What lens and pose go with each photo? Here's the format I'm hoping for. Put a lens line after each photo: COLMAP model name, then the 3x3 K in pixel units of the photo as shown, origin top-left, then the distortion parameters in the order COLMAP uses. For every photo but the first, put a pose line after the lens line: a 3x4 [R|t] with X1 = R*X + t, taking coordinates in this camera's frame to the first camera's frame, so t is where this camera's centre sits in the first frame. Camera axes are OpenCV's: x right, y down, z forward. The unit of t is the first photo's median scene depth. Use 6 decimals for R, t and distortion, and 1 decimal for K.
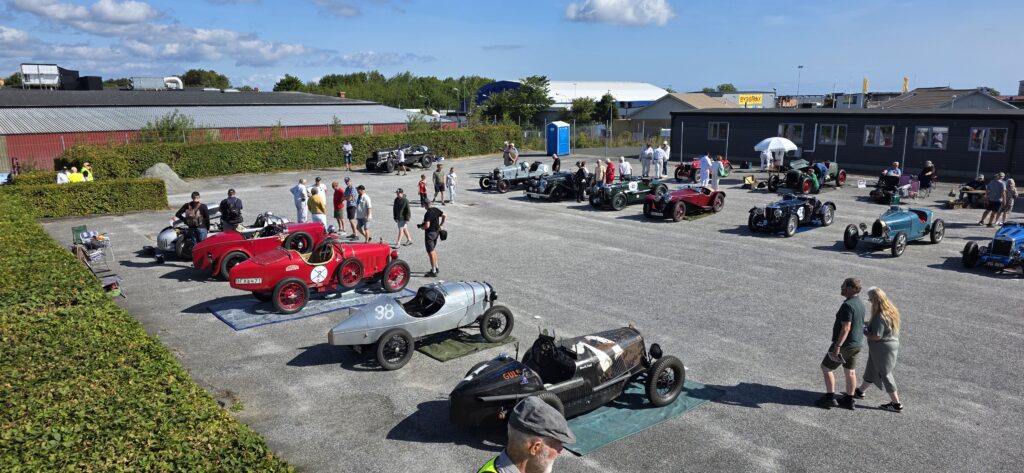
lens RADIAL K [[649.1, 0, 512.0], [0, 649.1, 236.5], [0, 0, 1]] dist [0.044108, -0.064487]
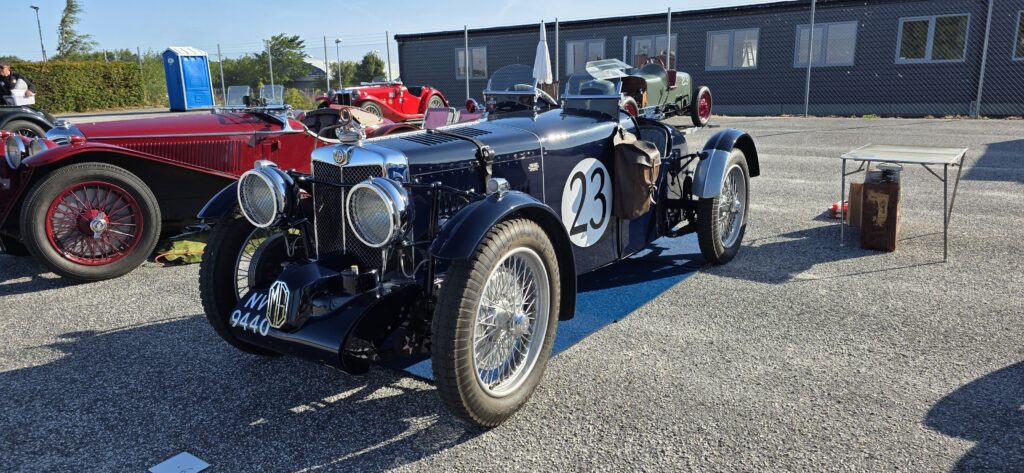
lens RADIAL K [[649.1, 0, 512.0], [0, 649.1, 236.5], [0, 0, 1]] dist [0.044108, -0.064487]
pose [[0.962925, -0.061025, 0.262775, 0.371975], [0.057855, 0.998129, 0.019791, -0.030271], [-0.263491, -0.003855, 0.964654, 0.828365]]
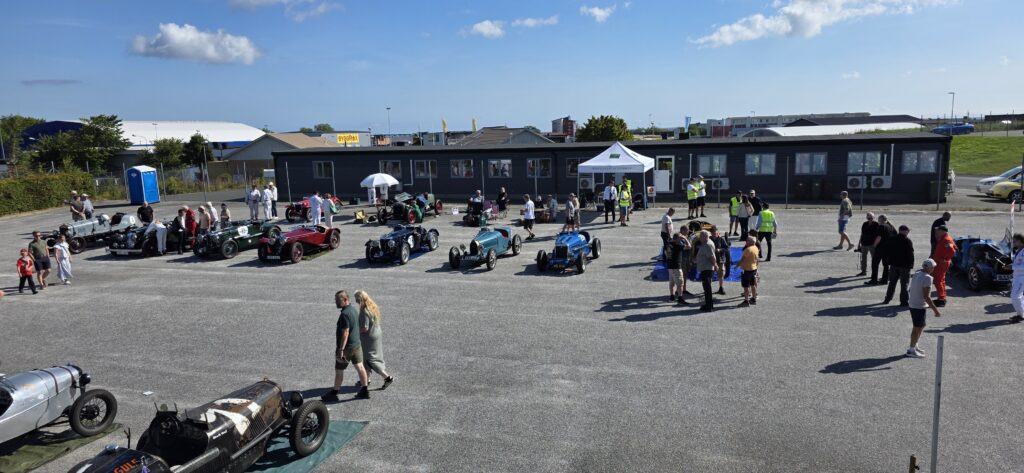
lens RADIAL K [[649.1, 0, 512.0], [0, 649.1, 236.5], [0, 0, 1]] dist [0.044108, -0.064487]
pose [[0.831293, -0.097696, 0.547182, -0.009055], [0.129715, 0.991348, -0.020068, -0.000285], [-0.540487, 0.087660, 0.836773, 0.002139]]
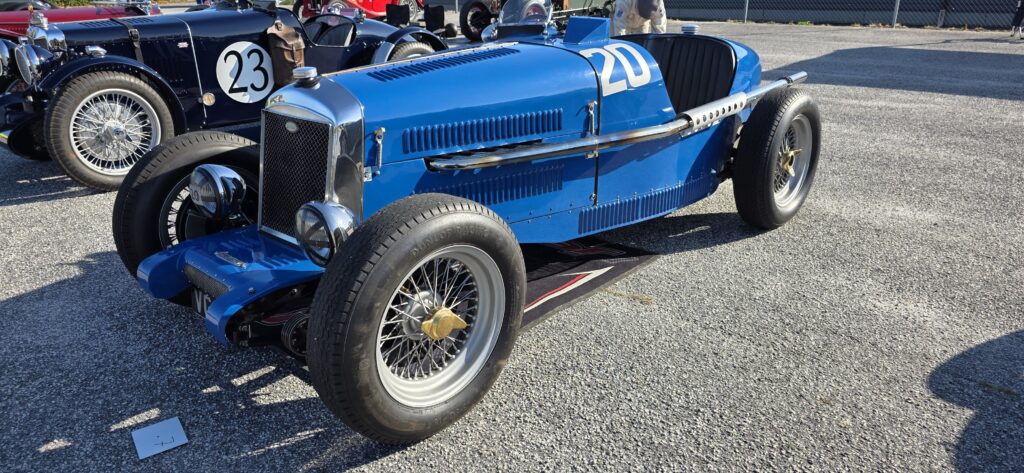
lens RADIAL K [[649.1, 0, 512.0], [0, 649.1, 236.5], [0, 0, 1]] dist [0.044108, -0.064487]
pose [[0.987740, -0.043206, 0.150009, 0.473121], [0.019443, 0.987502, 0.156399, -0.013336], [-0.154892, -0.151565, 0.976236, 0.734807]]
